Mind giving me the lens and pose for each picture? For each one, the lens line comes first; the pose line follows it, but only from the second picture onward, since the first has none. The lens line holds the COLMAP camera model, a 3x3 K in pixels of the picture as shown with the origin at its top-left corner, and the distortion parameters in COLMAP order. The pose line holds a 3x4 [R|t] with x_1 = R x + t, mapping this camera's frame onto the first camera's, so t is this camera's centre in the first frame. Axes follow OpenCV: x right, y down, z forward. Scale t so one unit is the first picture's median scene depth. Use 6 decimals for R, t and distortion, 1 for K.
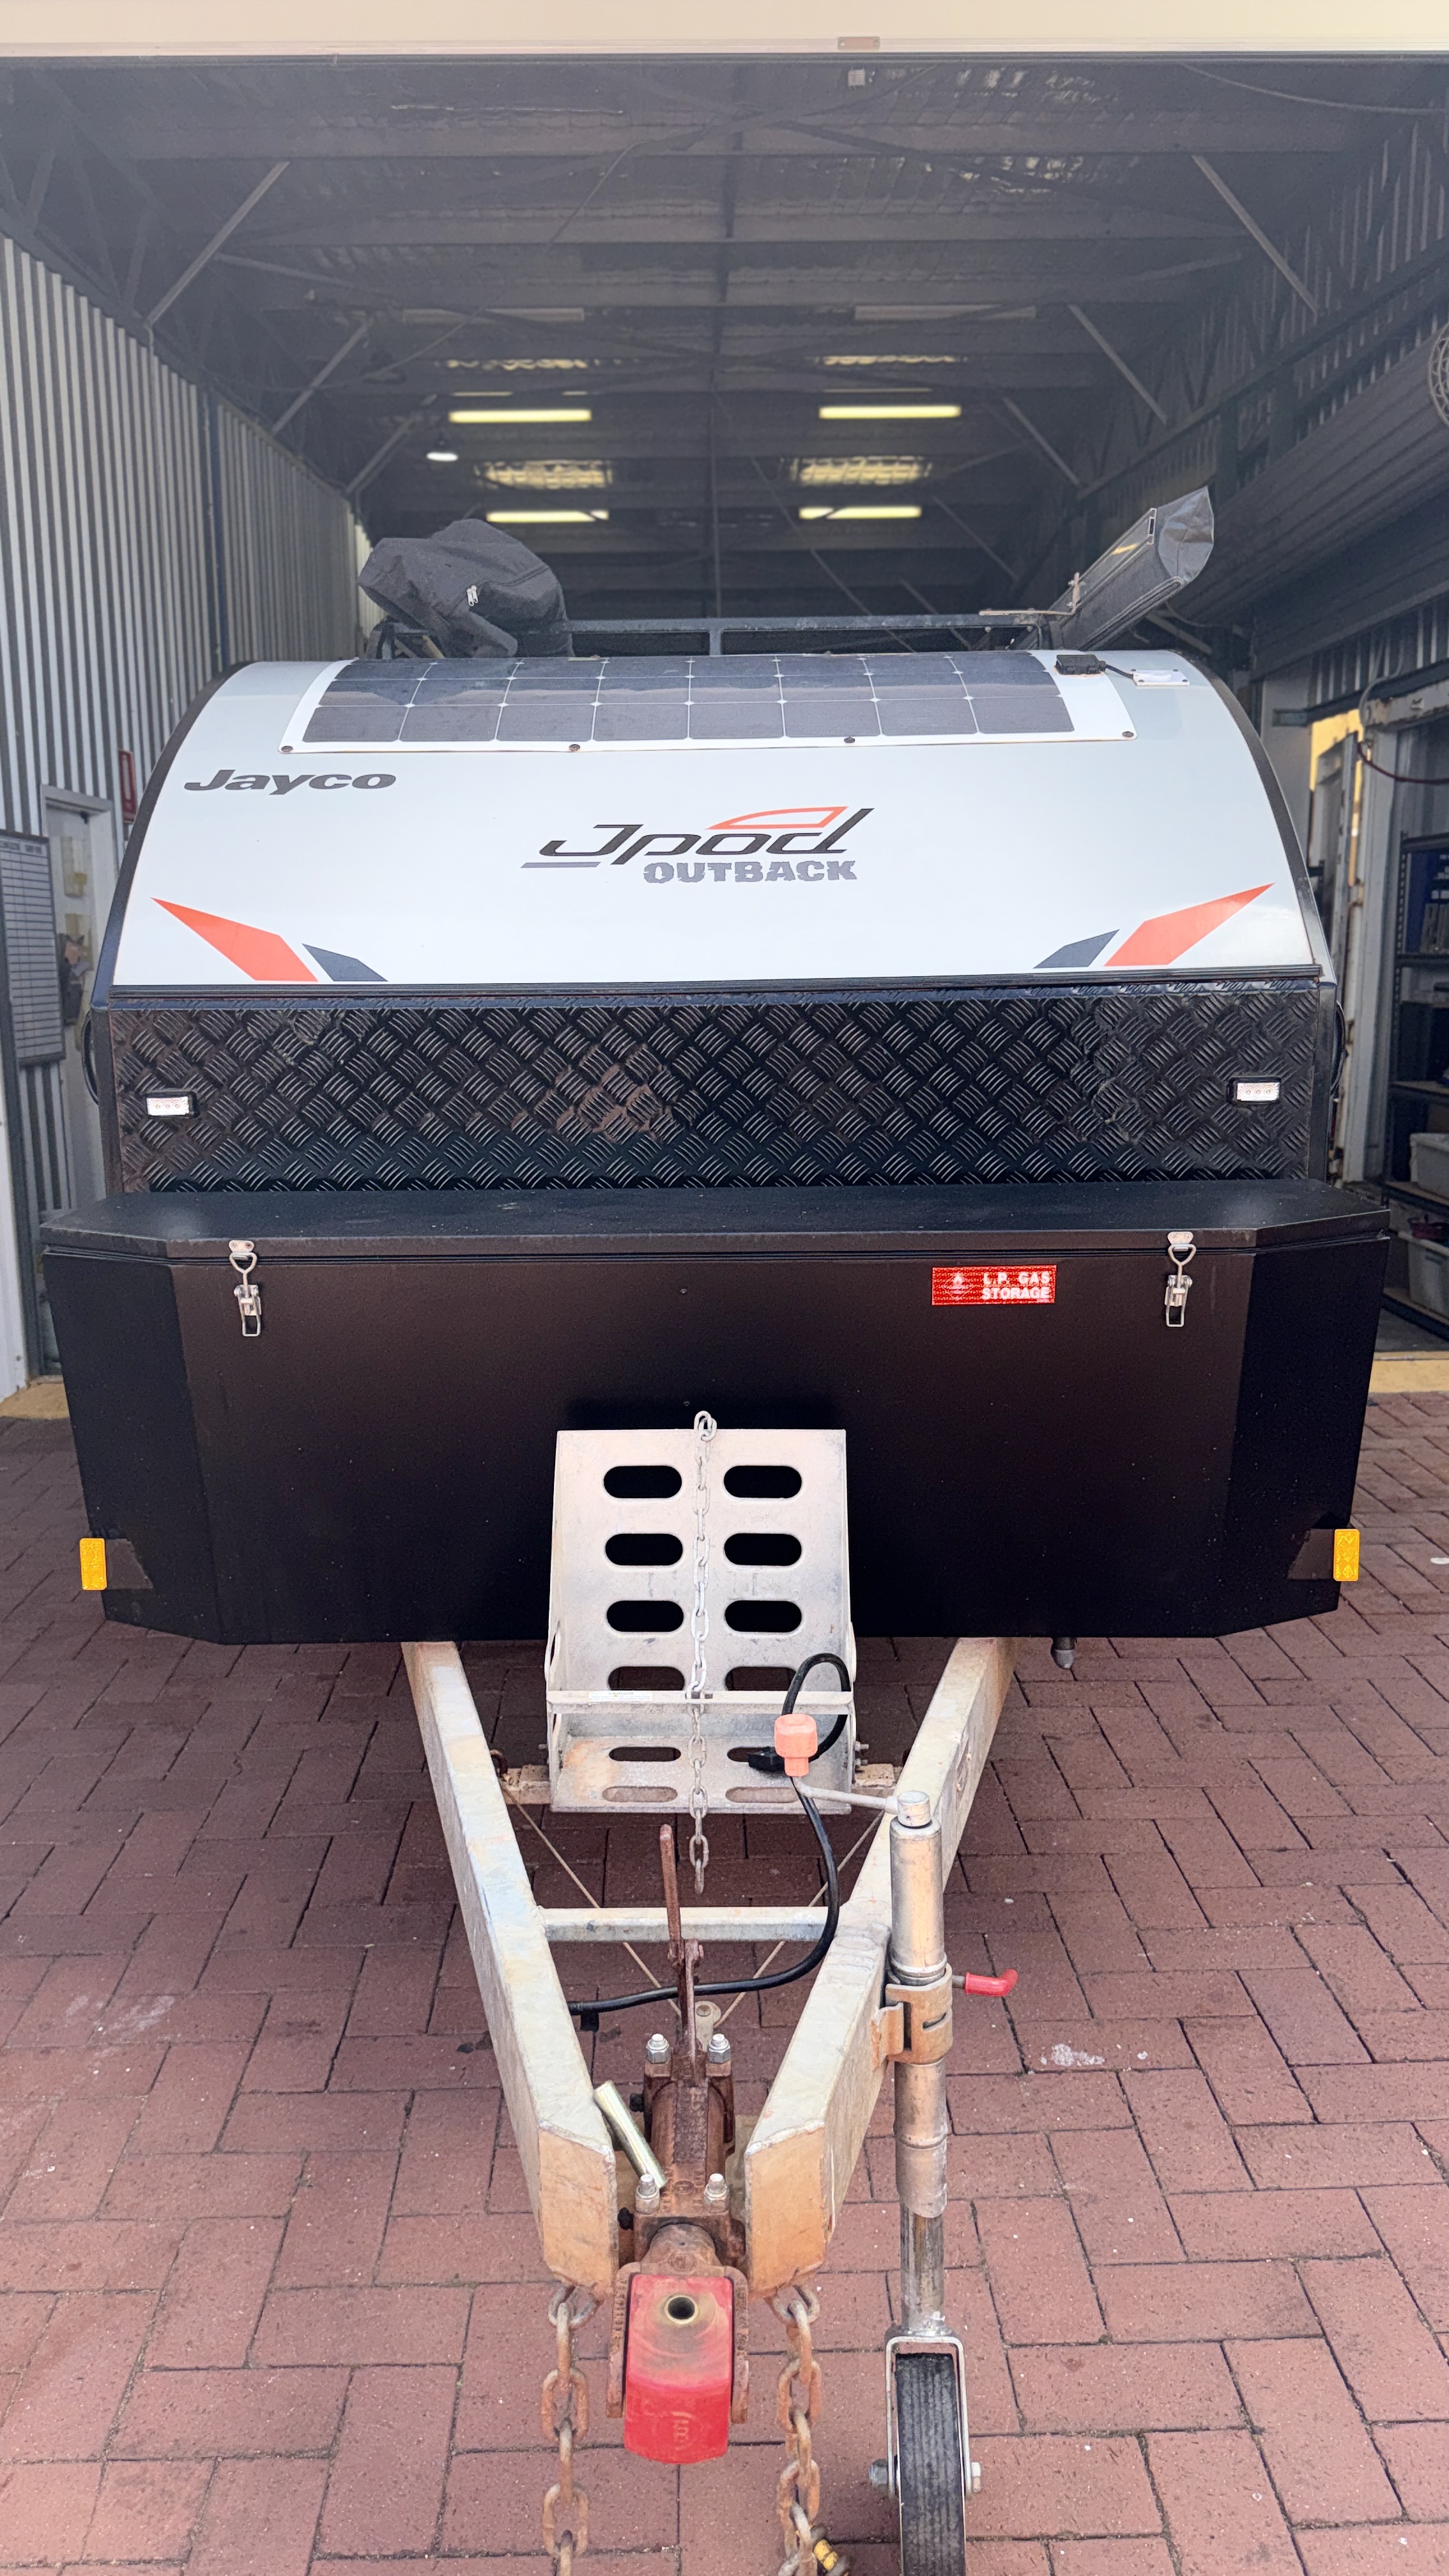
lens RADIAL K [[1786.6, 0, 707.0], [0, 1786.6, 1274.8], [0, 0, 1]] dist [0.104931, -0.217958]
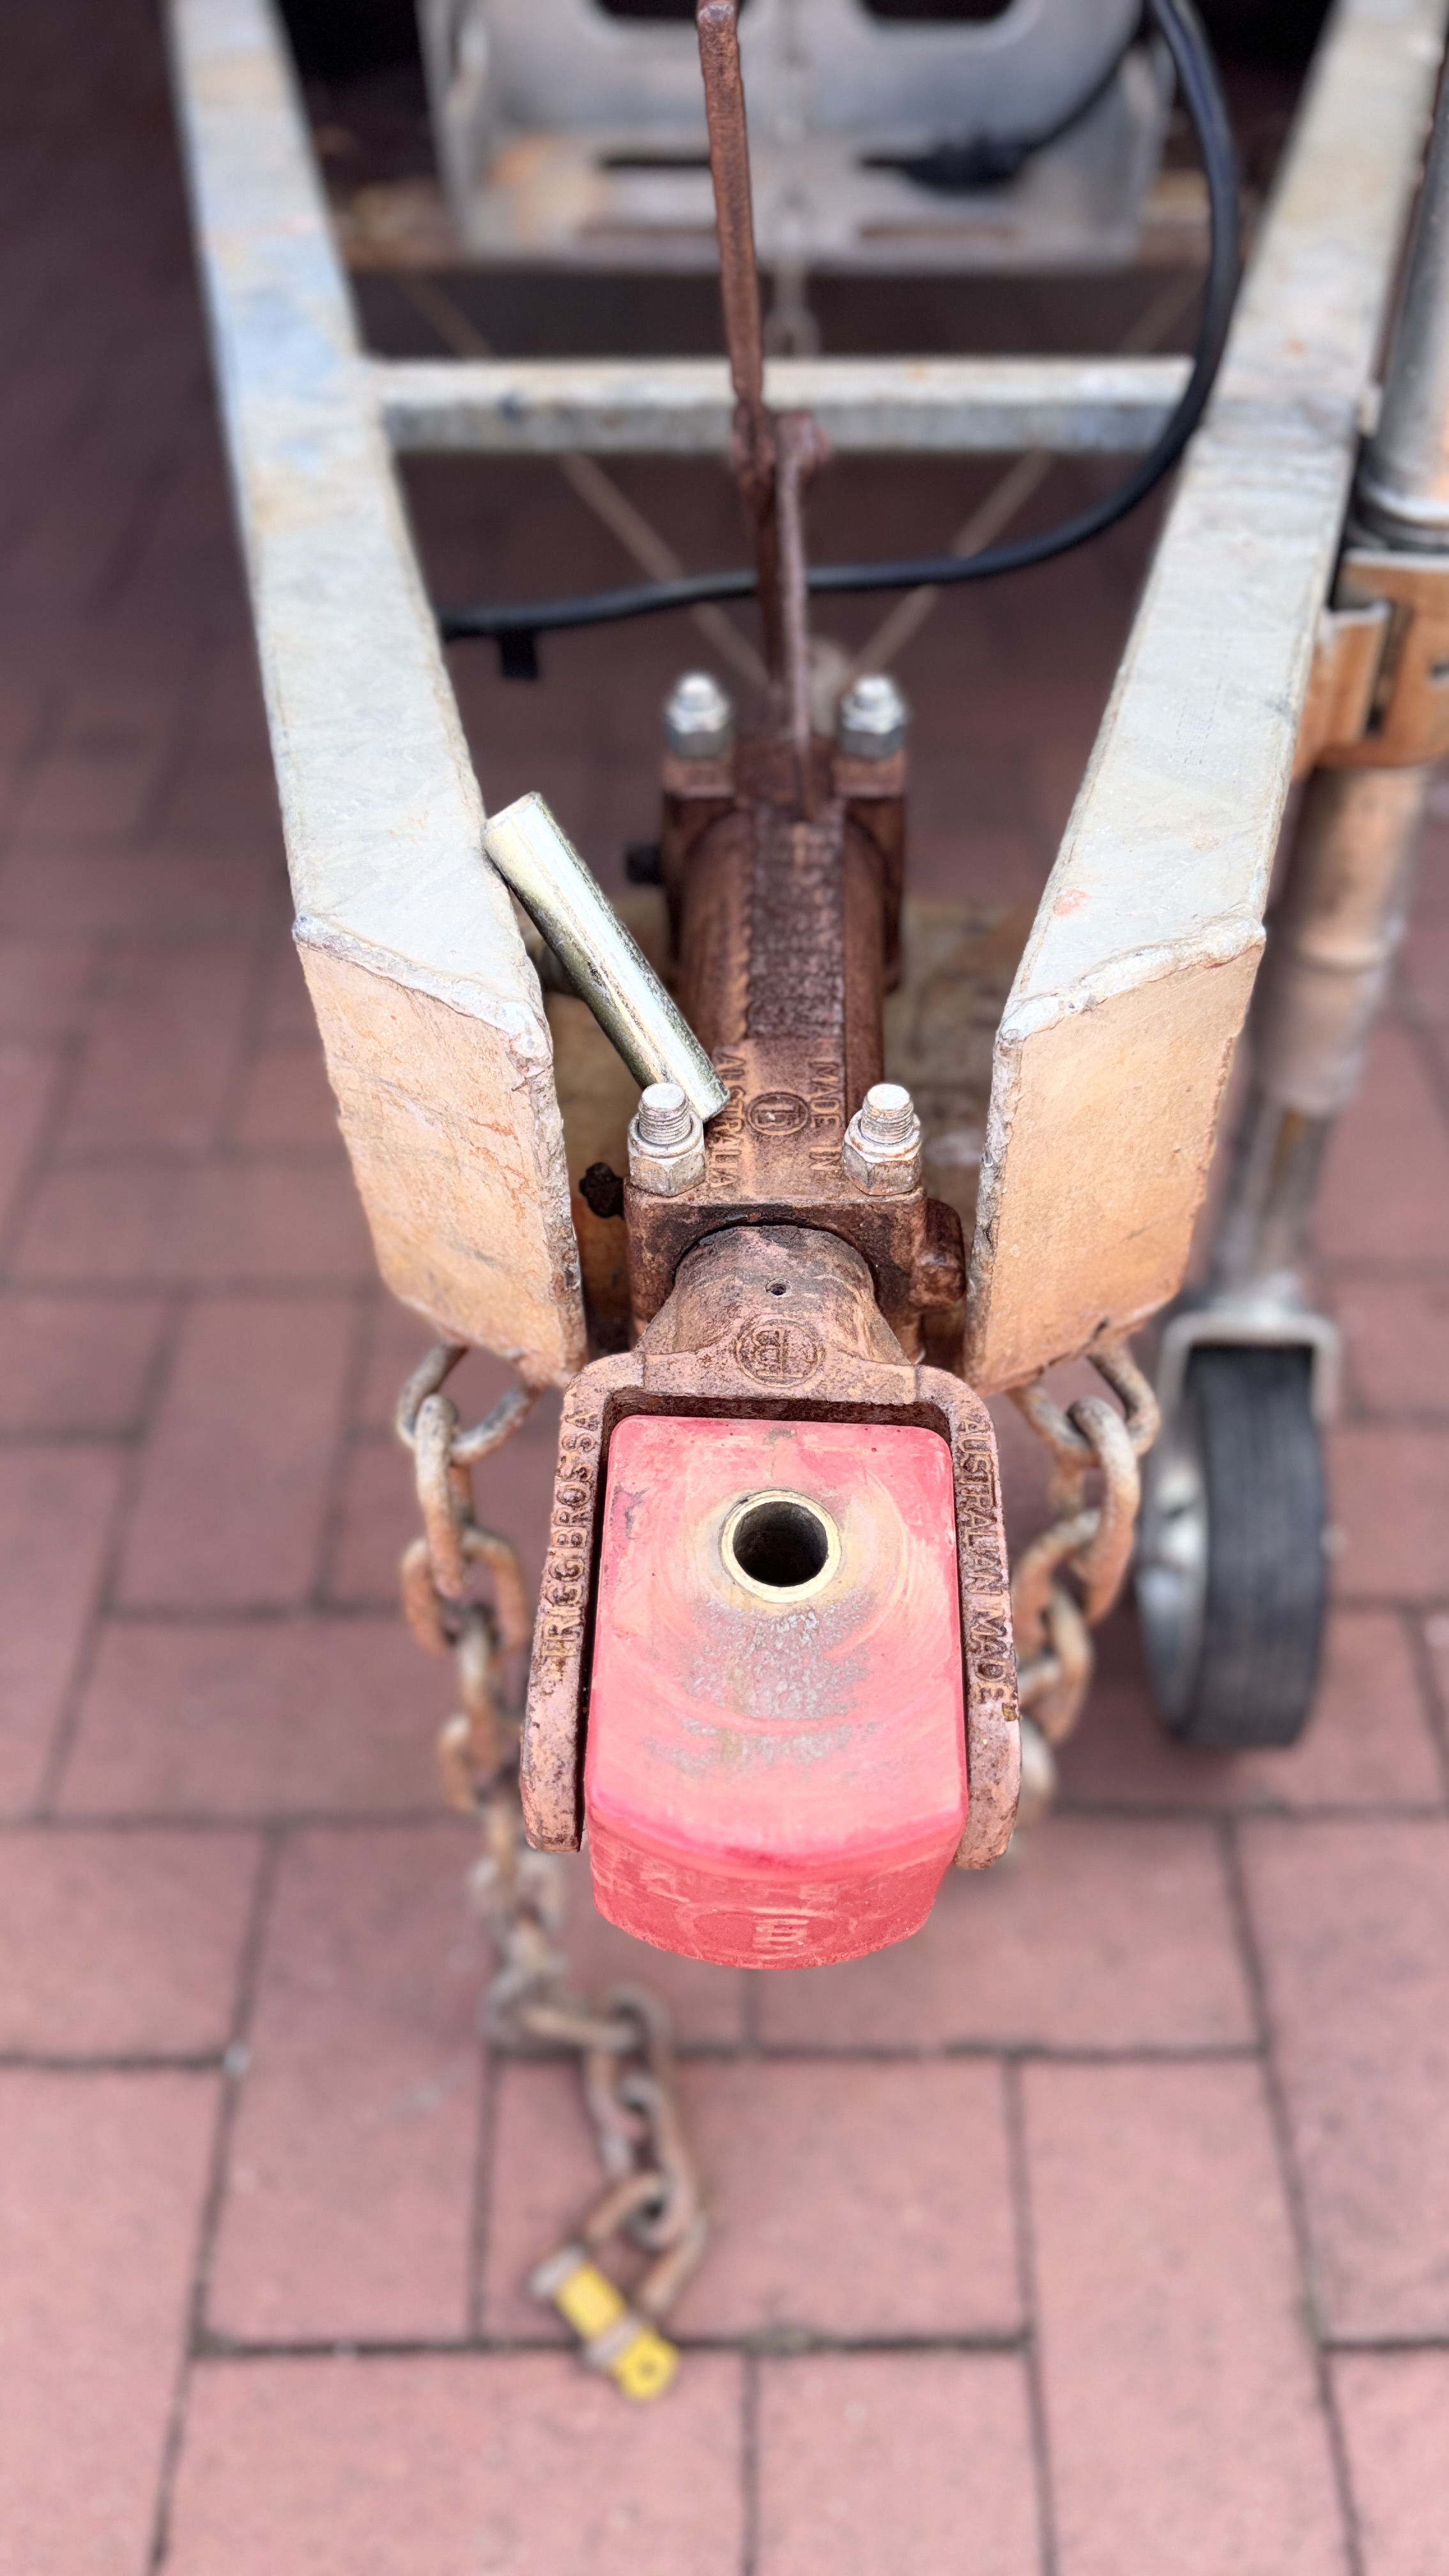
lens RADIAL K [[1786.6, 0, 707.0], [0, 1786.6, 1274.8], [0, 0, 1]] dist [0.104931, -0.217958]
pose [[0.999639, 0.011079, -0.024495, -0.016456], [0.006183, 0.791981, 0.610515, 0.311410], [0.026164, -0.610445, 0.791626, 0.683333]]
